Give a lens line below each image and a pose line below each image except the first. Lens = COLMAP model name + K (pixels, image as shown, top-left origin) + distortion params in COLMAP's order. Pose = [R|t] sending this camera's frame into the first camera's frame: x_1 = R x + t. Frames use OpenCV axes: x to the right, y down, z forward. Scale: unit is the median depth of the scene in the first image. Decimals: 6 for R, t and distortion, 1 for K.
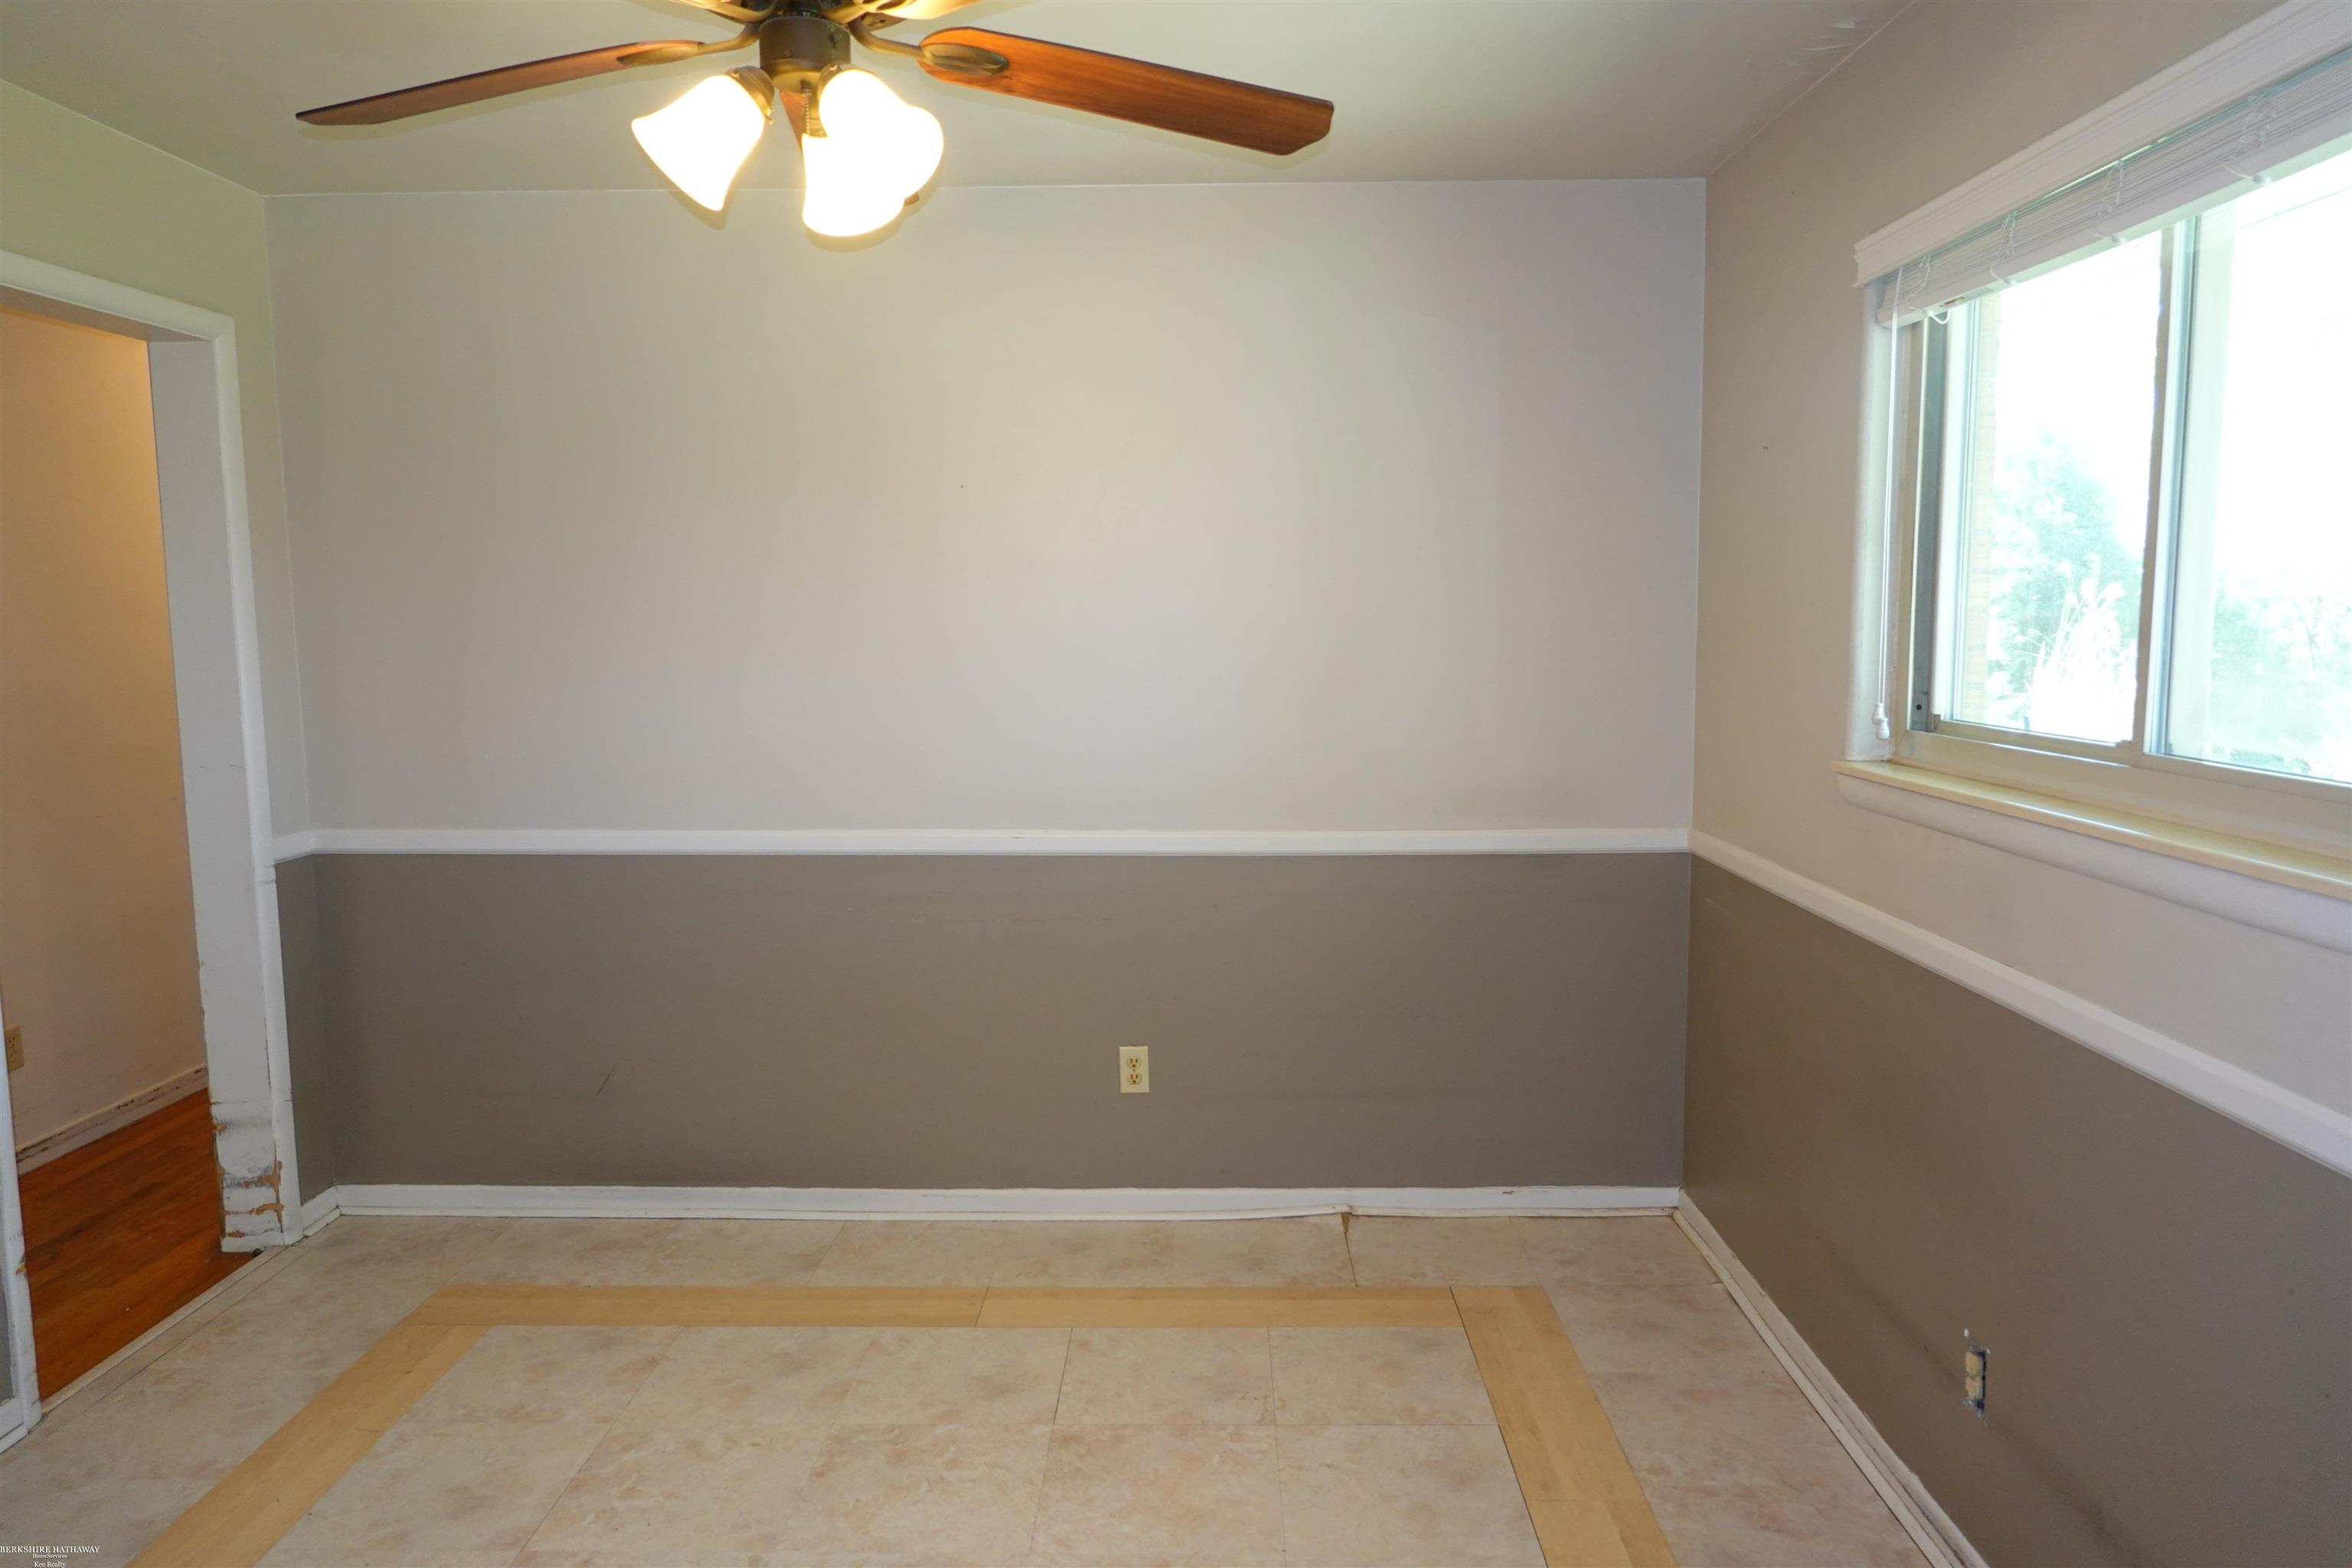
lens RADIAL K [[1574.0, 0, 1176.0], [0, 1574.0, 784.0], [0, 0, 1]] dist [0.005714, -0.000330]
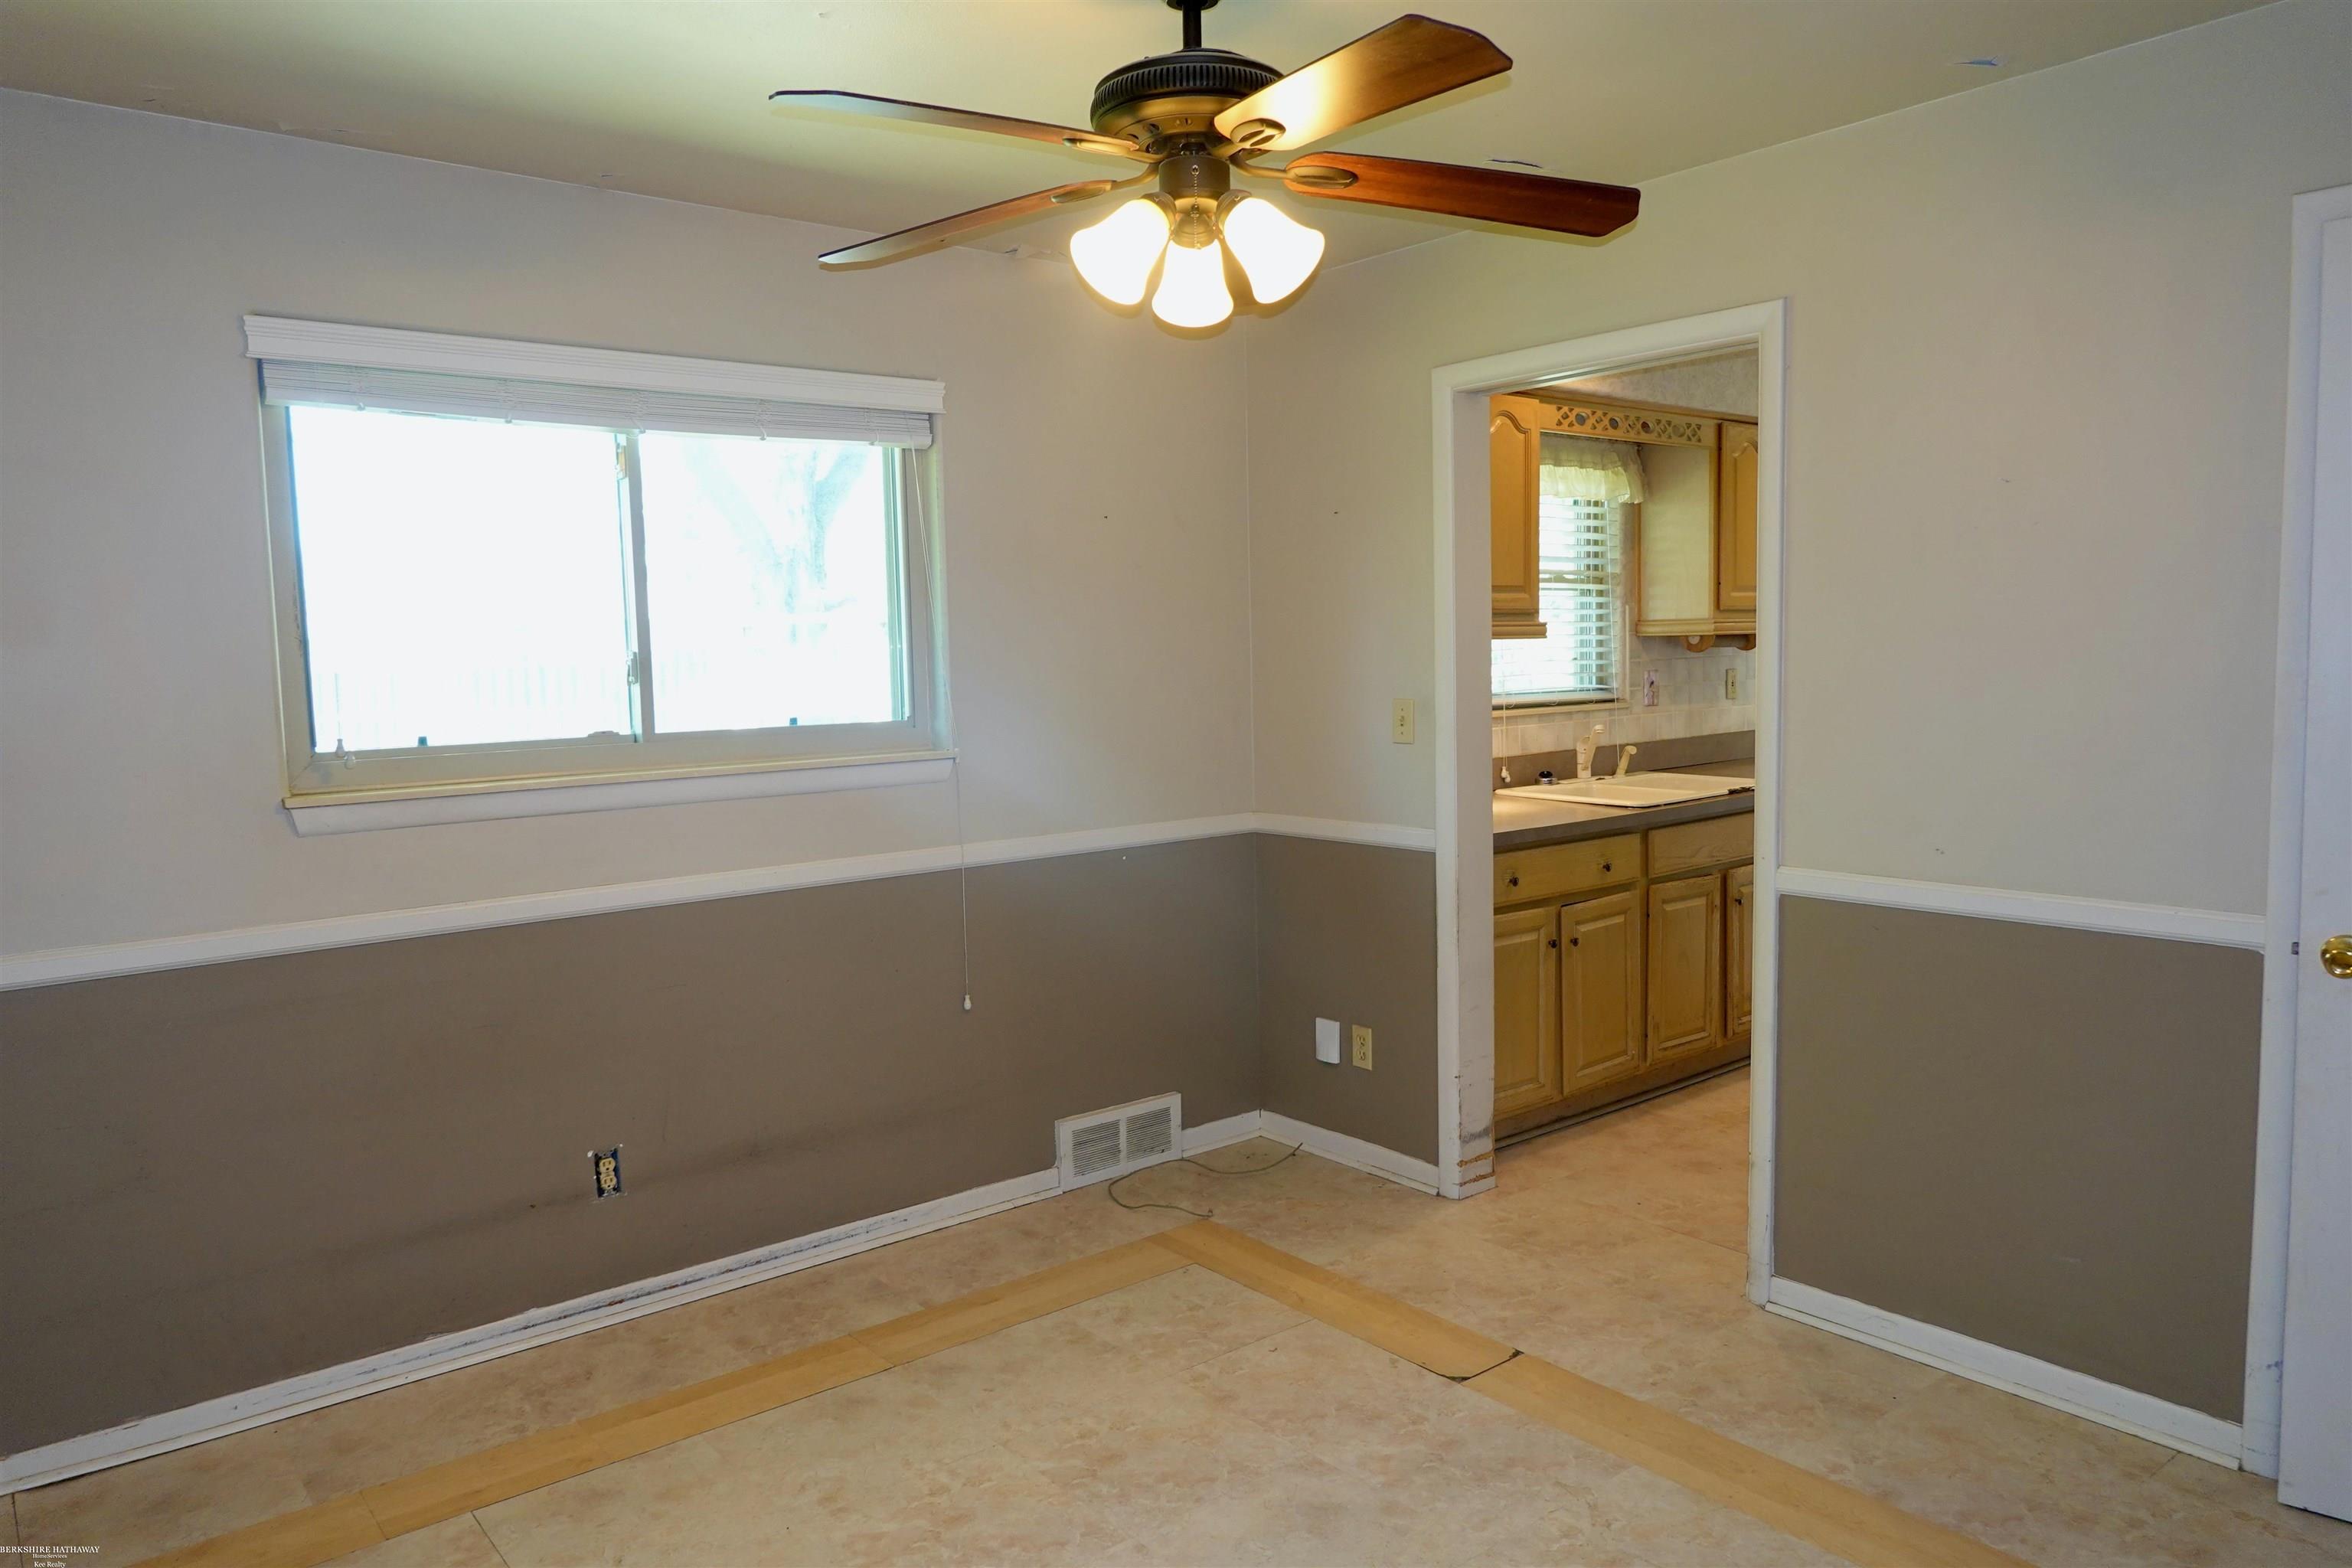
lens RADIAL K [[1574.0, 0, 1176.0], [0, 1574.0, 784.0], [0, 0, 1]] dist [0.005714, -0.000330]
pose [[-0.645397, -0.047853, 0.762347, -0.815285], [0.110185, 0.981765, 0.154908, -0.130360], [-0.755858, 0.183976, -0.628356, 1.263857]]
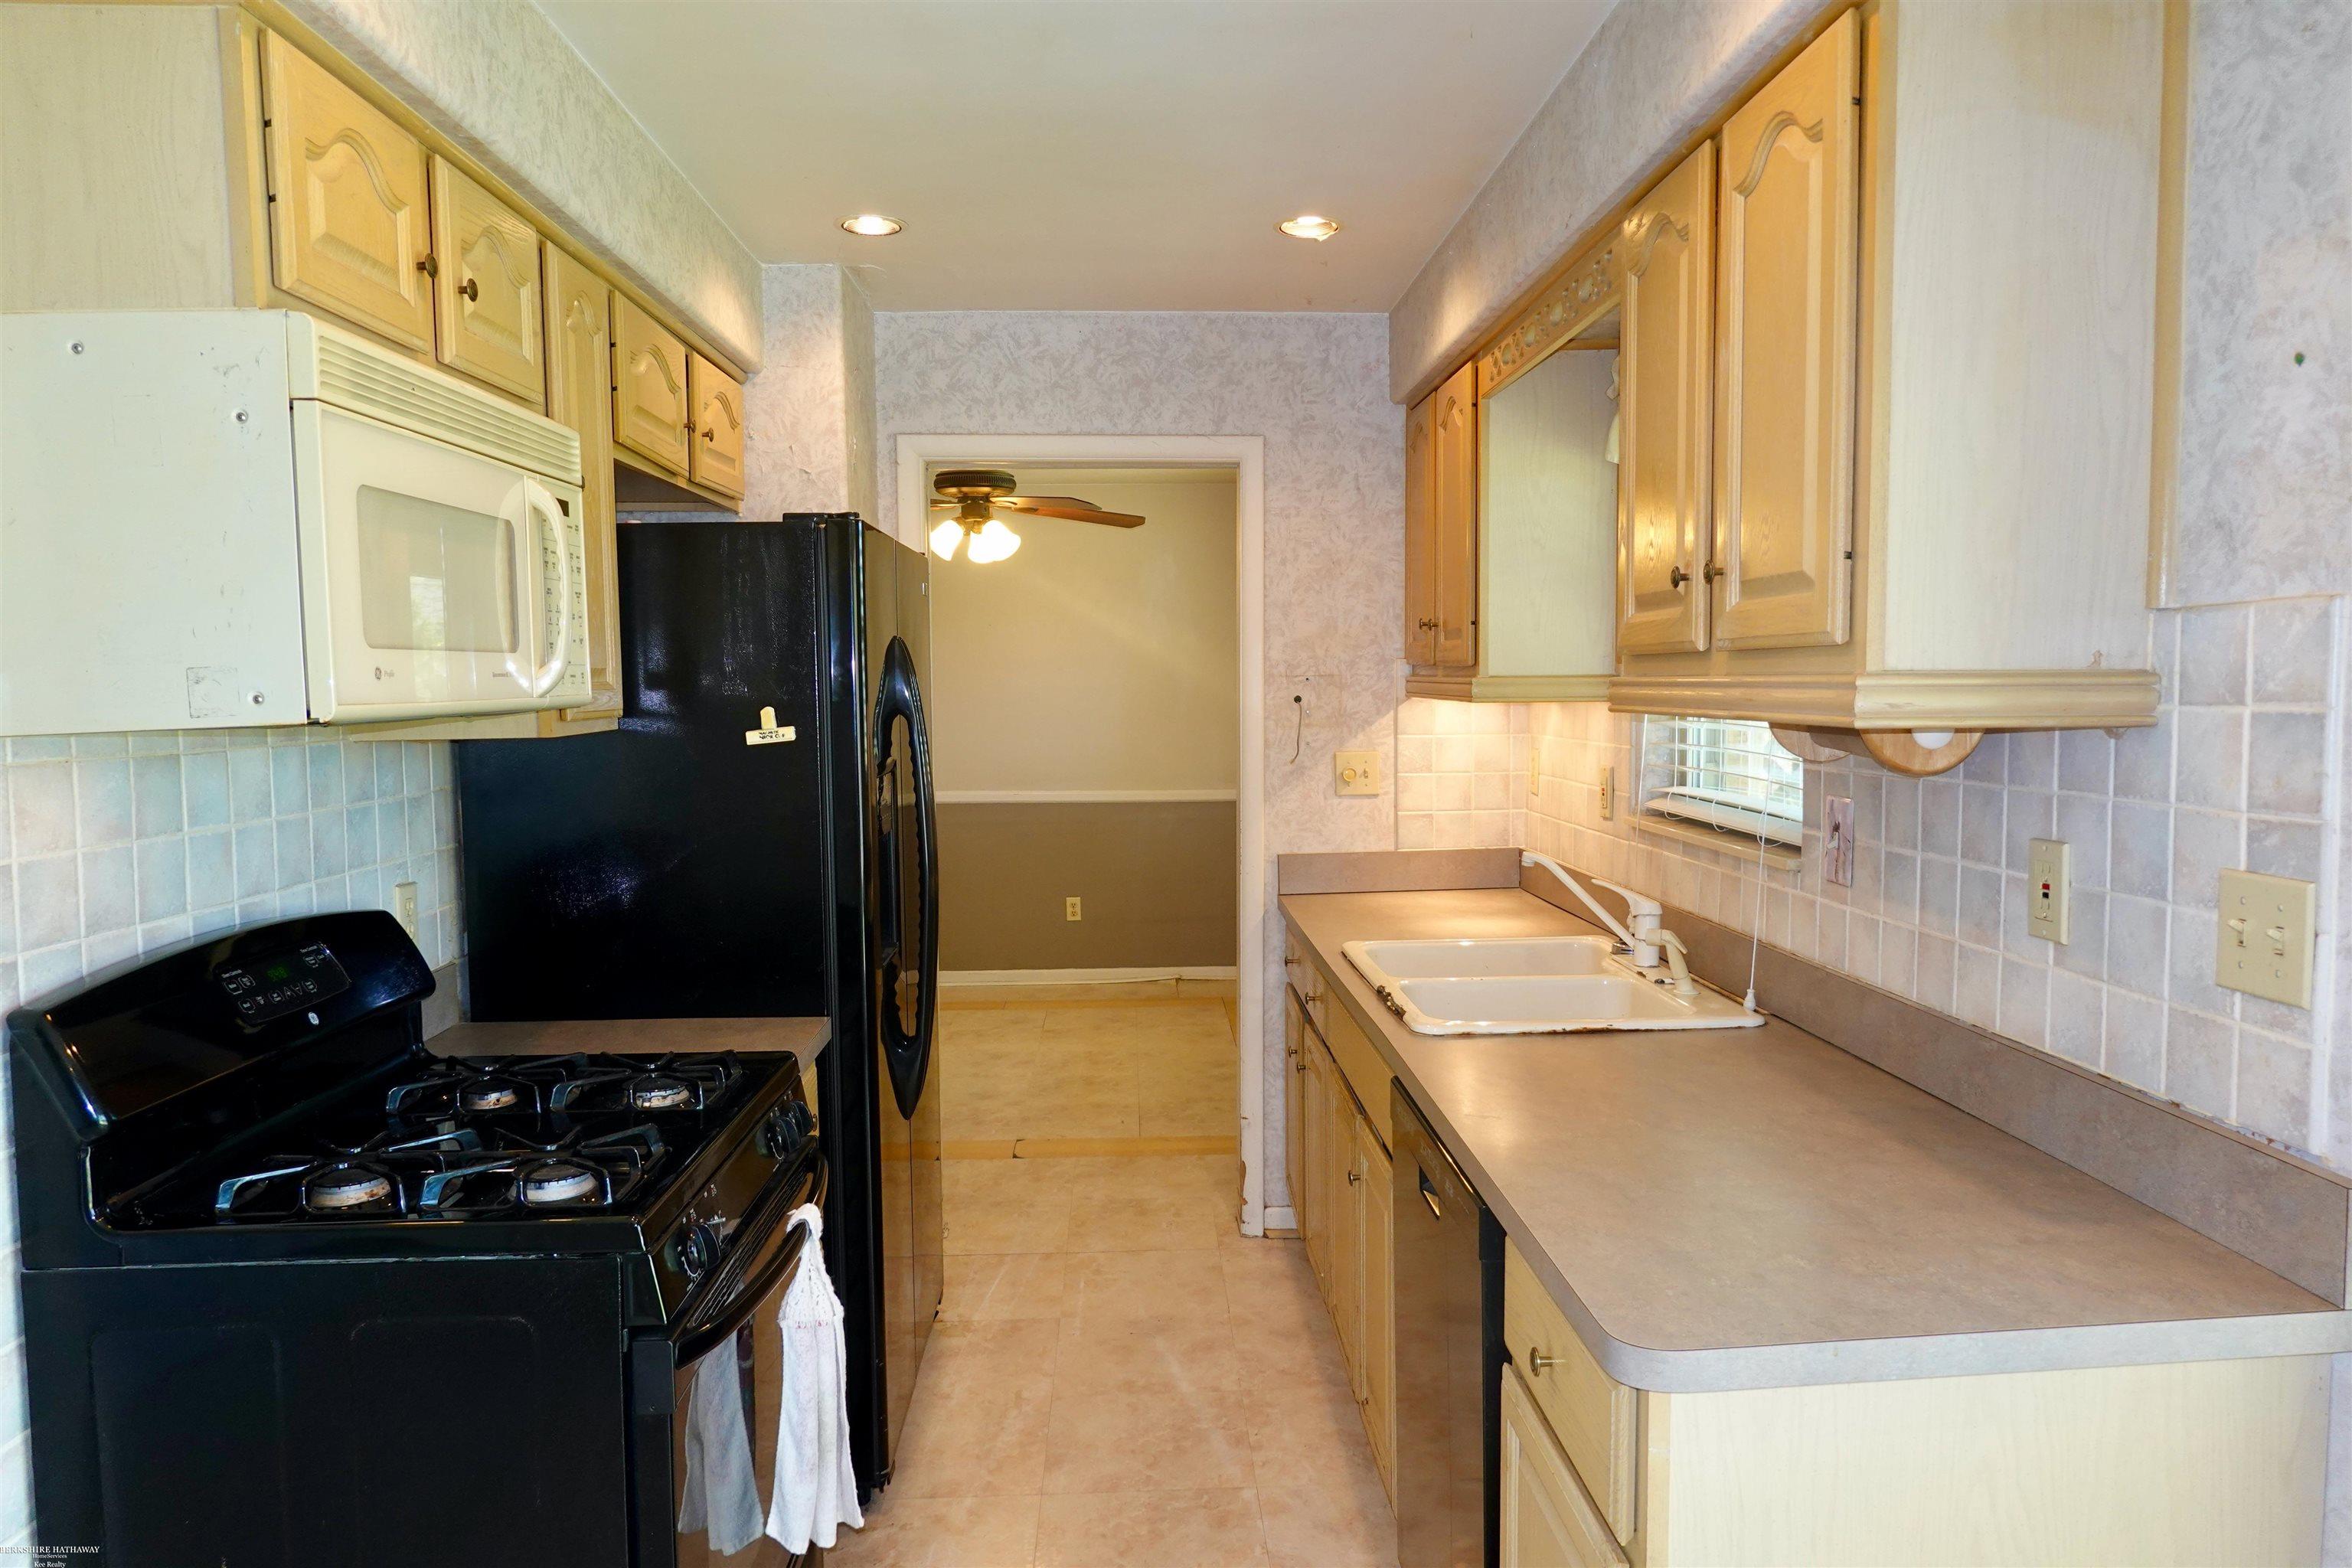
lens RADIAL K [[1574.0, 0, 1176.0], [0, 1574.0, 784.0], [0, 0, 1]] dist [0.005714, -0.000330]
pose [[0.998505, -0.007562, 0.054141, -0.004450], [0.009769, 0.999127, -0.040625, 0.146739], [-0.053787, 0.041093, 0.997707, -1.453070]]
